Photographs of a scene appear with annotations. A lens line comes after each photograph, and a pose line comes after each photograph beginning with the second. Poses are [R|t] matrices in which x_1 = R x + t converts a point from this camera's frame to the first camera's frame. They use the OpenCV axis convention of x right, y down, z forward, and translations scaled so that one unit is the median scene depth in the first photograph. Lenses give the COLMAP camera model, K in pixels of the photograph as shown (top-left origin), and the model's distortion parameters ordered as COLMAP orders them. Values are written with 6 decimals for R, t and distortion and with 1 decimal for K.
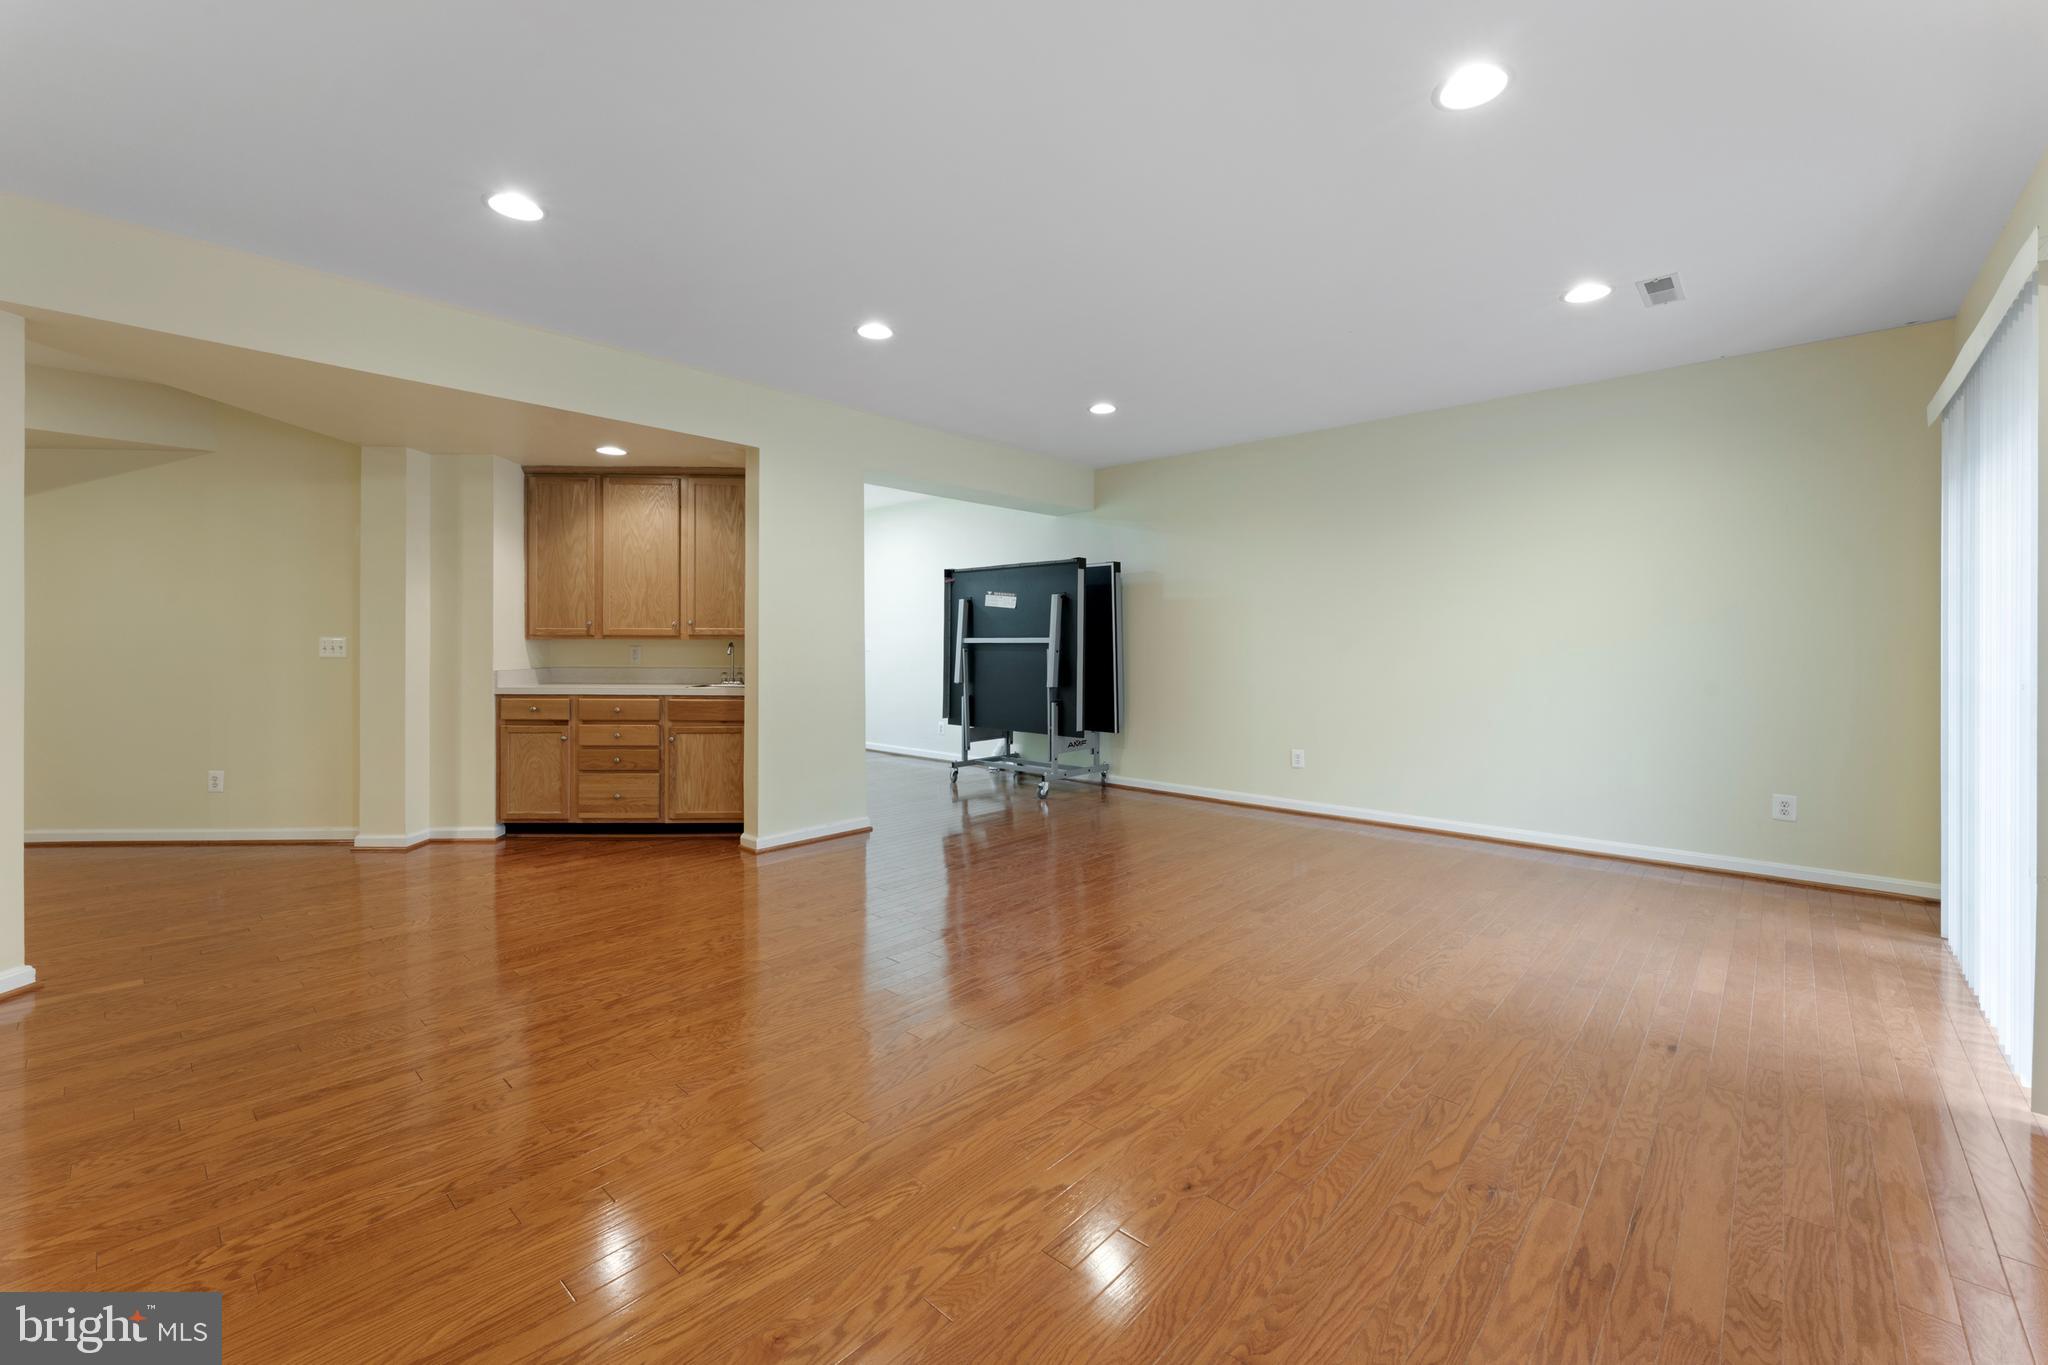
lens RADIAL K [[825.3, 0, 1019.5], [0, 825.3, 646.8], [0, 0, 1]] dist [0.000571, 0.000270]
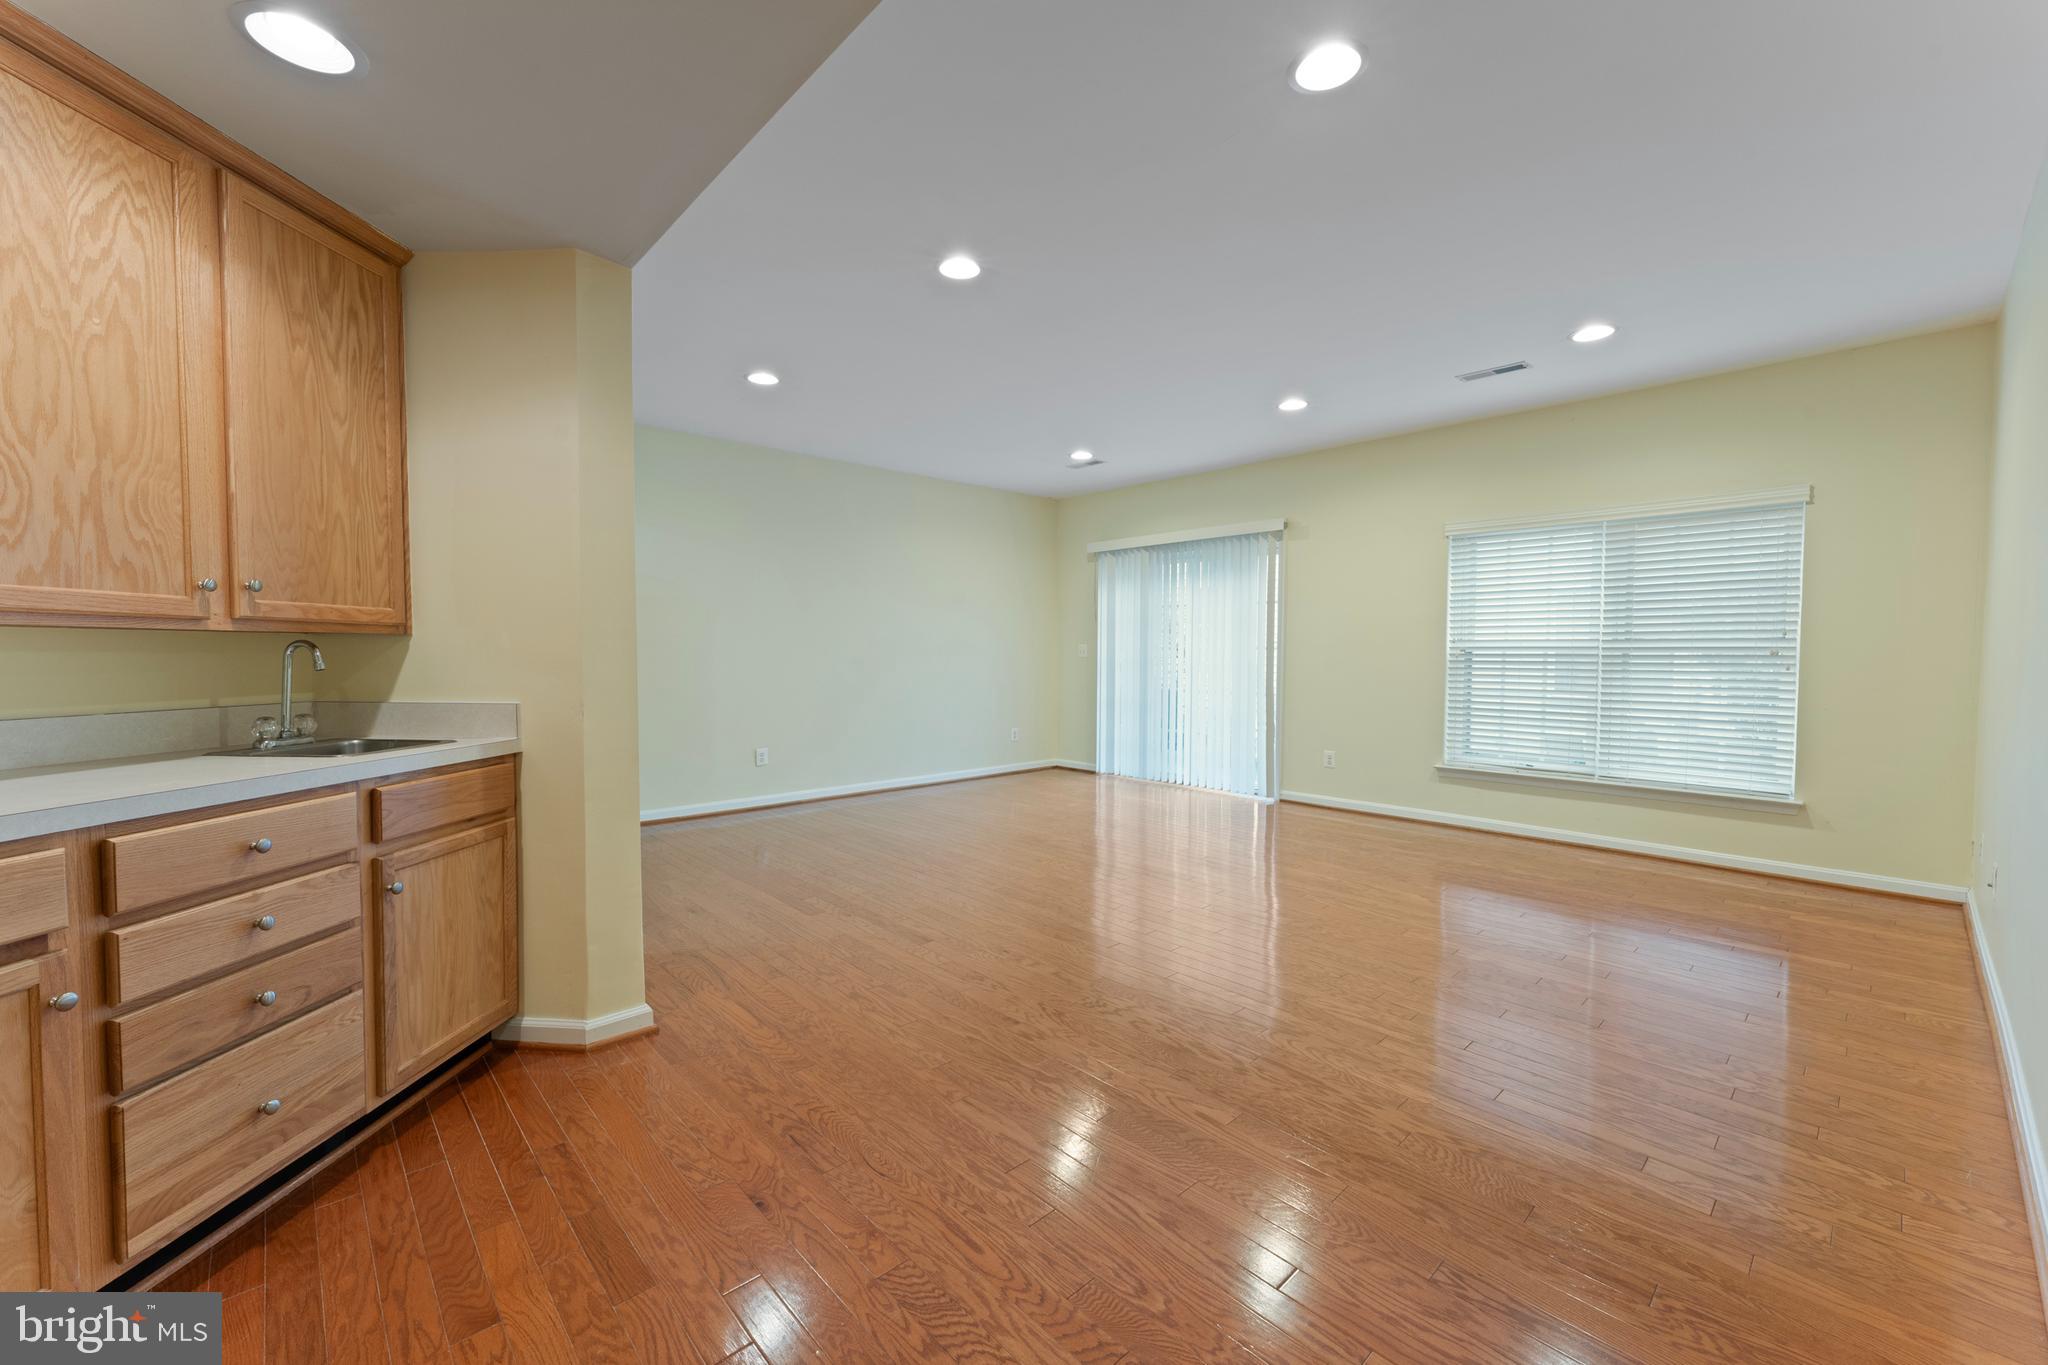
lens RADIAL K [[825.3, 0, 1024.5], [0, 825.3, 668.6], [0, 0, 1]] dist [0.000571, 0.000270]
pose [[0.075580, -0.022088, 0.996895, -0.781885], [0.003733, 0.999754, 0.021868, 0.001423], [-0.997133, 0.002069, 0.075644, 0.673747]]
